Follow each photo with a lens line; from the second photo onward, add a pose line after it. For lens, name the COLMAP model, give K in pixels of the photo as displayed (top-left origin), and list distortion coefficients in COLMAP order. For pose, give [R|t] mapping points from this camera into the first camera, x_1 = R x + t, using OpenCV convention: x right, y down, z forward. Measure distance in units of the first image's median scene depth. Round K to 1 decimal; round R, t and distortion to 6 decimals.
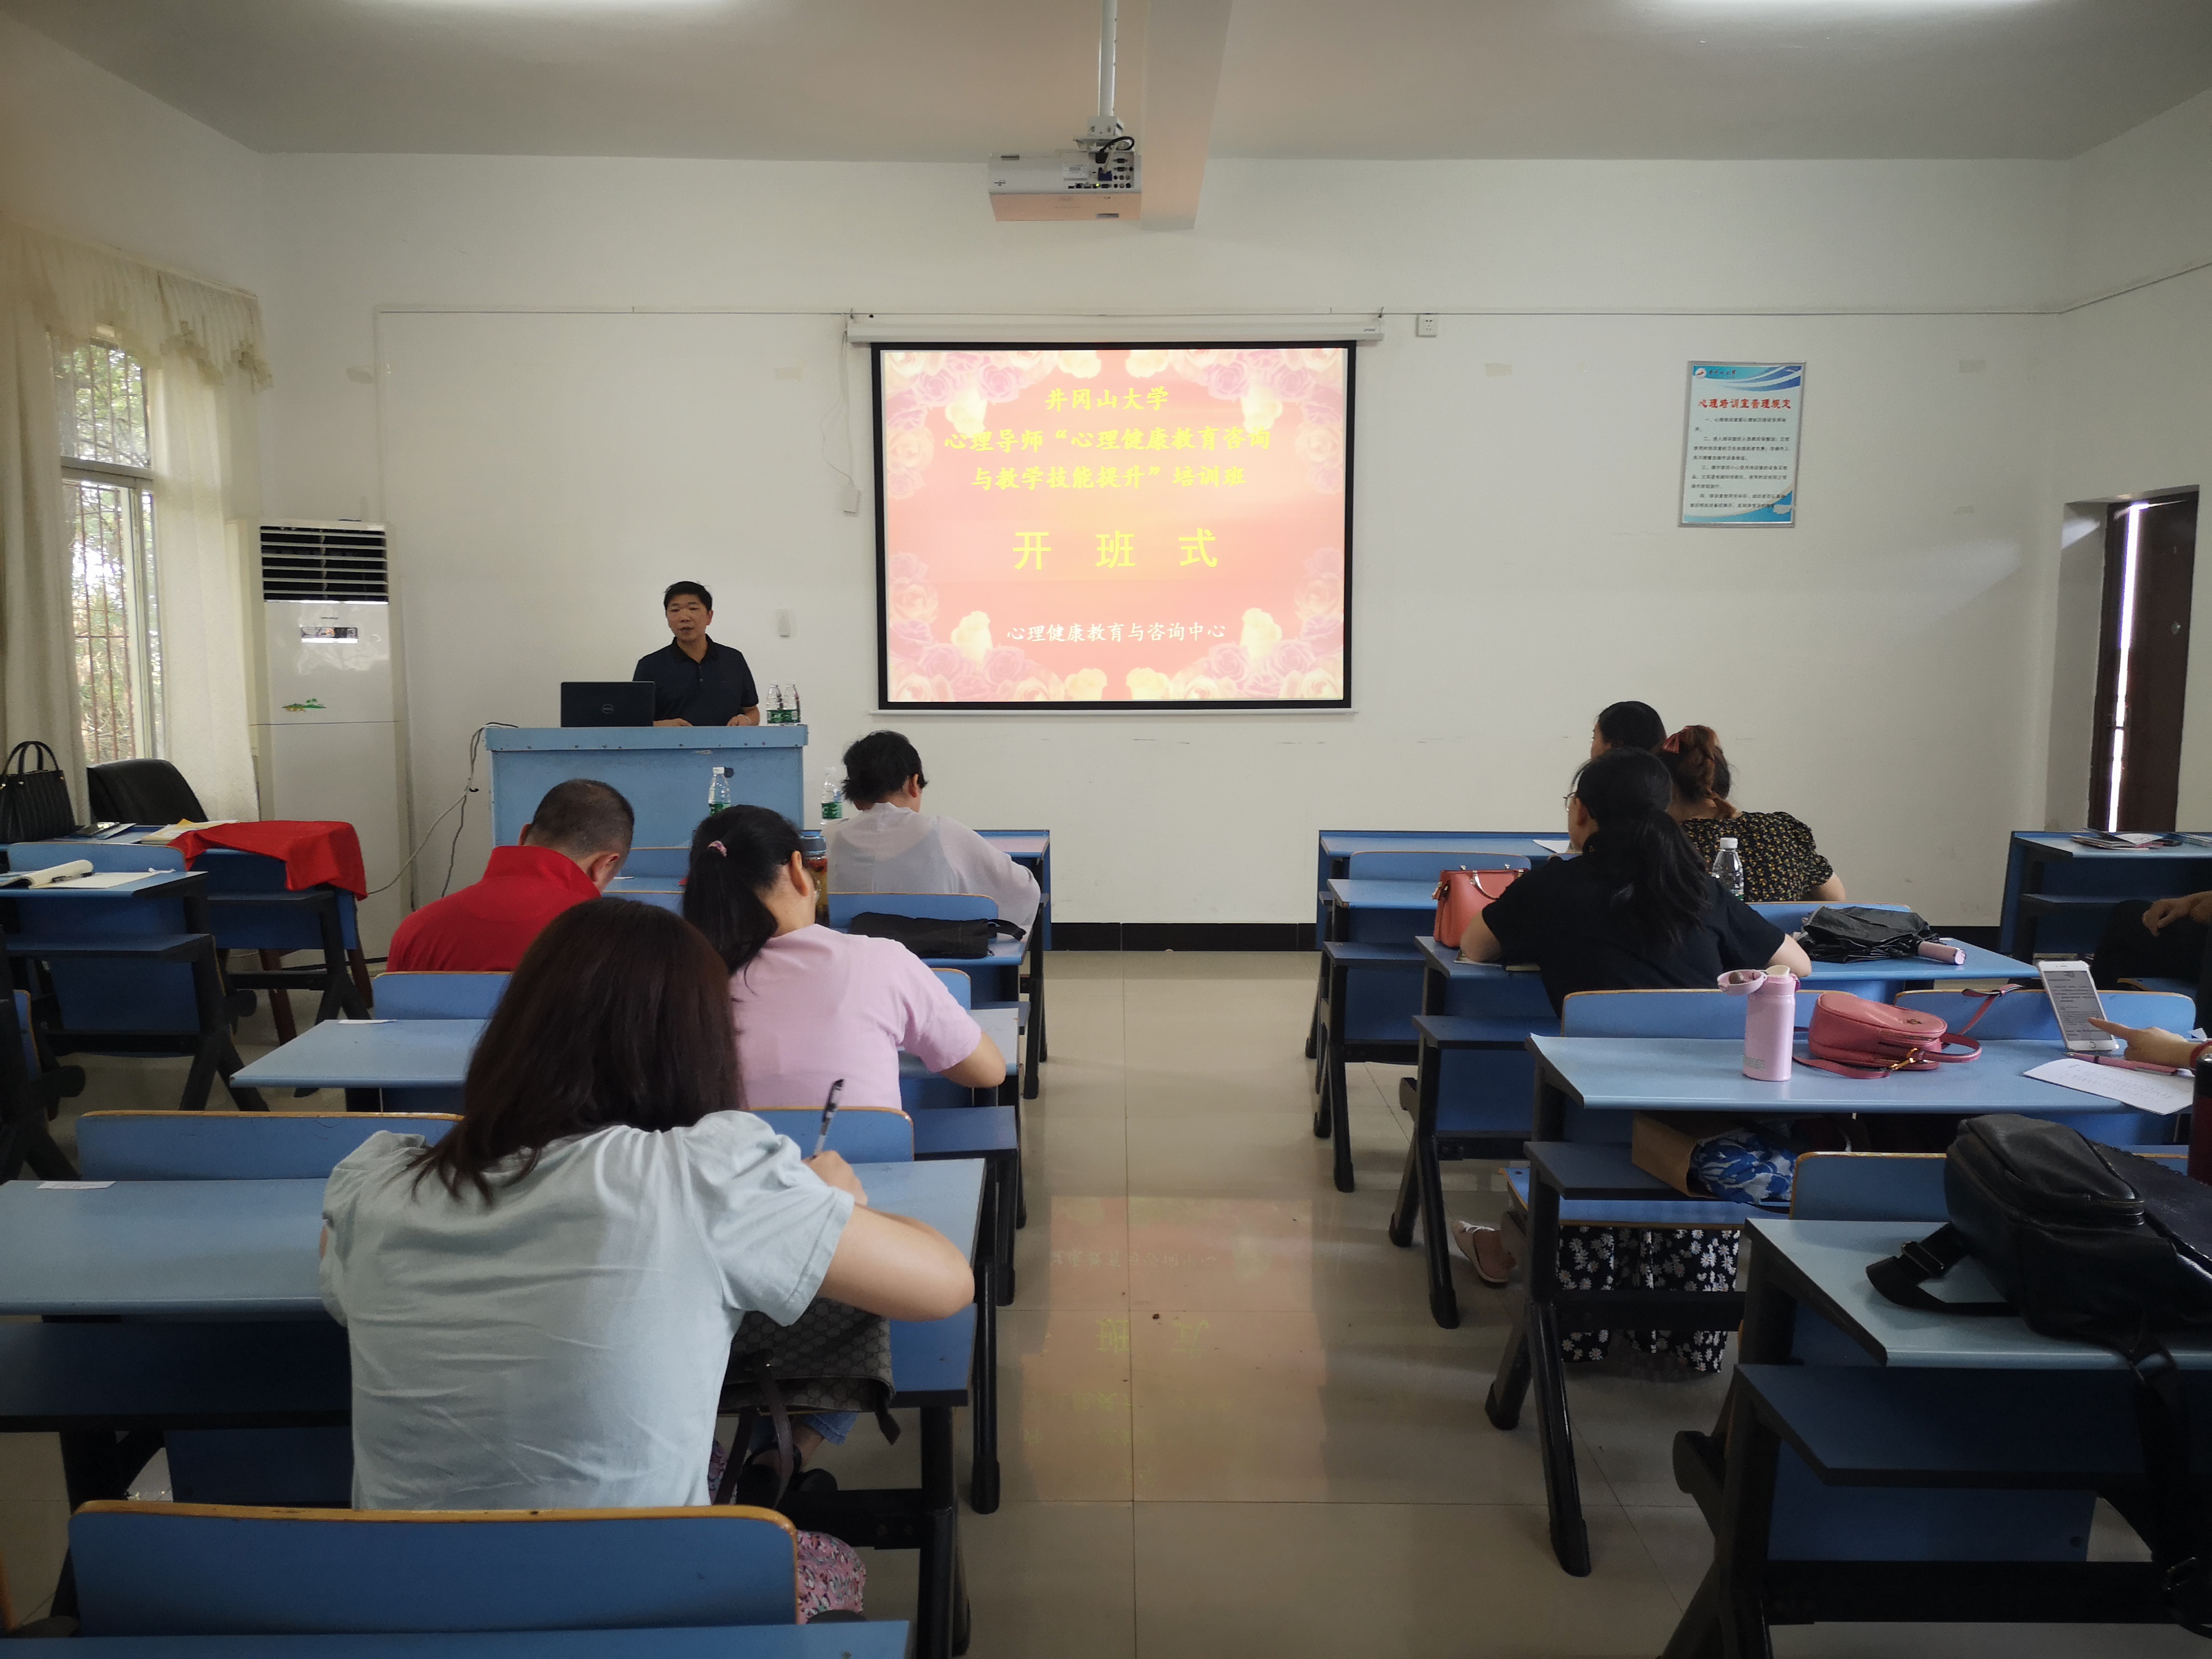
lens RADIAL K [[1713.1, 0, 1107.5], [0, 1713.1, 835.6], [0, 0, 1]] dist [0.072861, -0.089263]
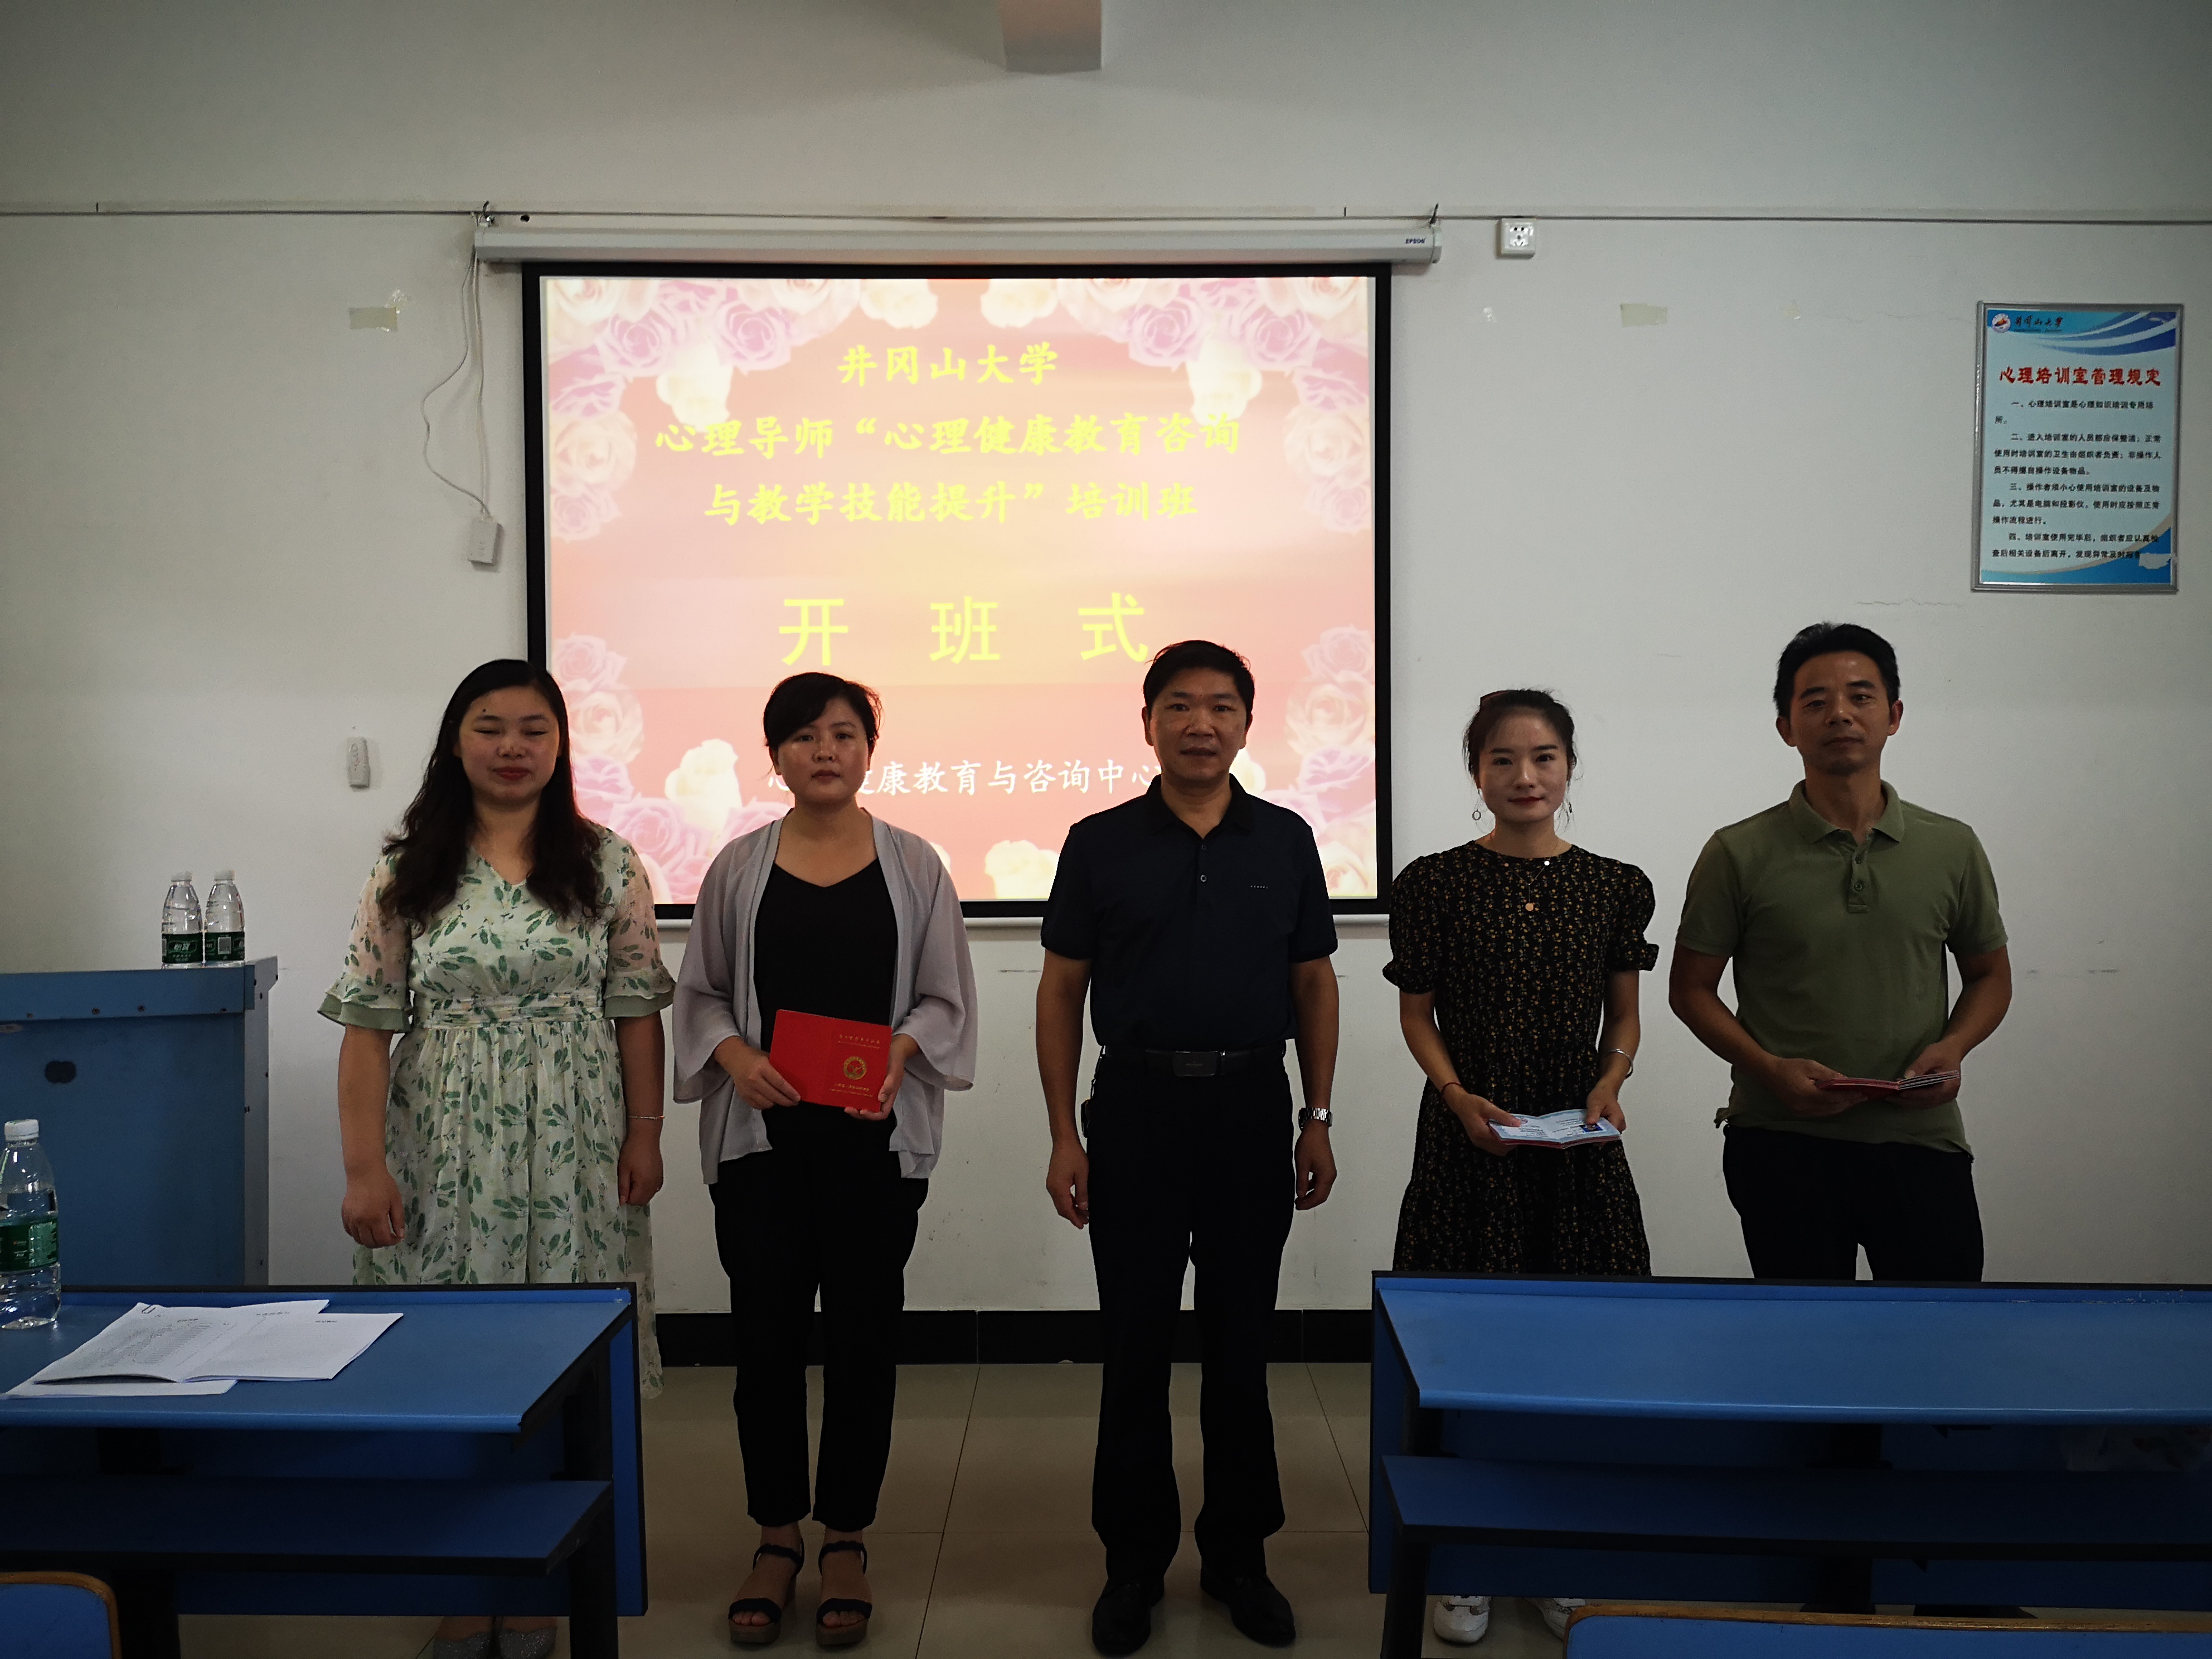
lens RADIAL K [[1713.1, 0, 1116.6], [0, 1713.1, 836.8], [0, 0, 1]] dist [0.072861, -0.089263]
pose [[0.999927, -0.001674, 0.011957, 0.047357], [0.002840, 0.995170, -0.098130, -0.045617], [-0.011735, 0.098157, 0.995102, 0.455349]]
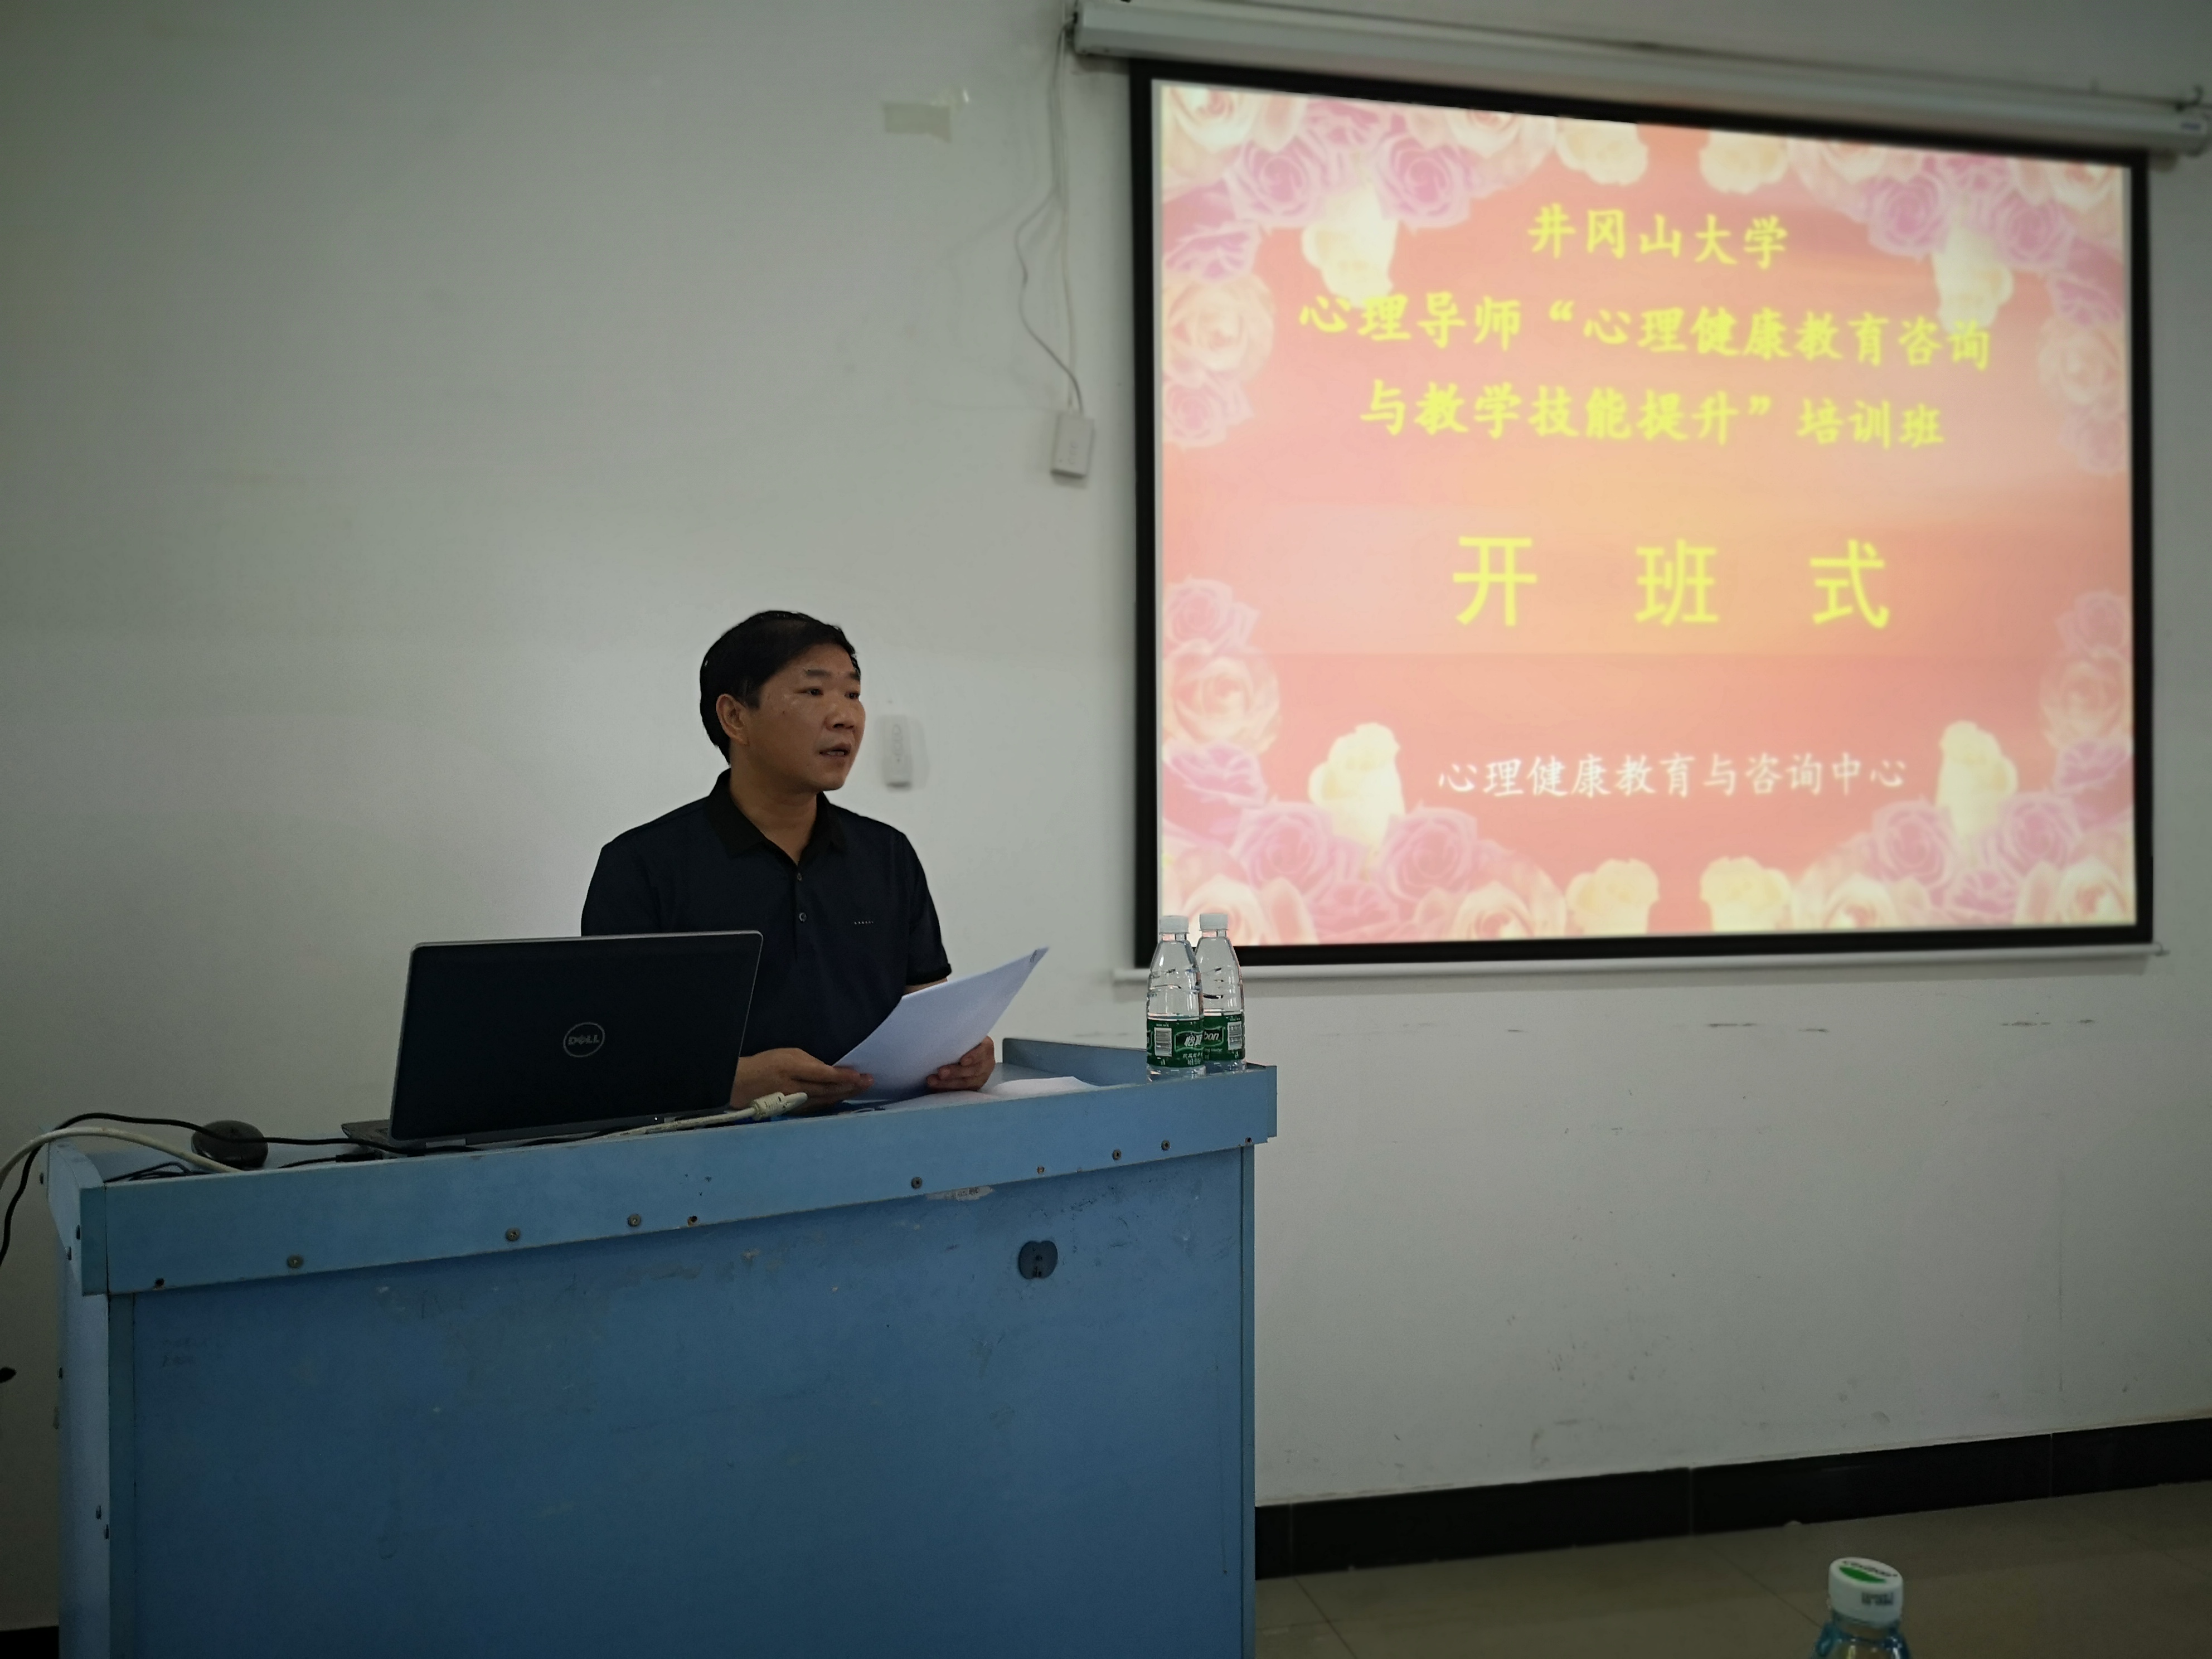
lens RADIAL K [[1713.1, 0, 1092.2], [0, 1713.1, 834.4], [0, 0, 1]] dist [0.072861, -0.089263]
pose [[0.974399, -0.004728, 0.224776, -0.235233], [0.028205, 0.994451, -0.101351, -0.065388], [-0.223050, 0.105096, 0.969125, 0.625809]]
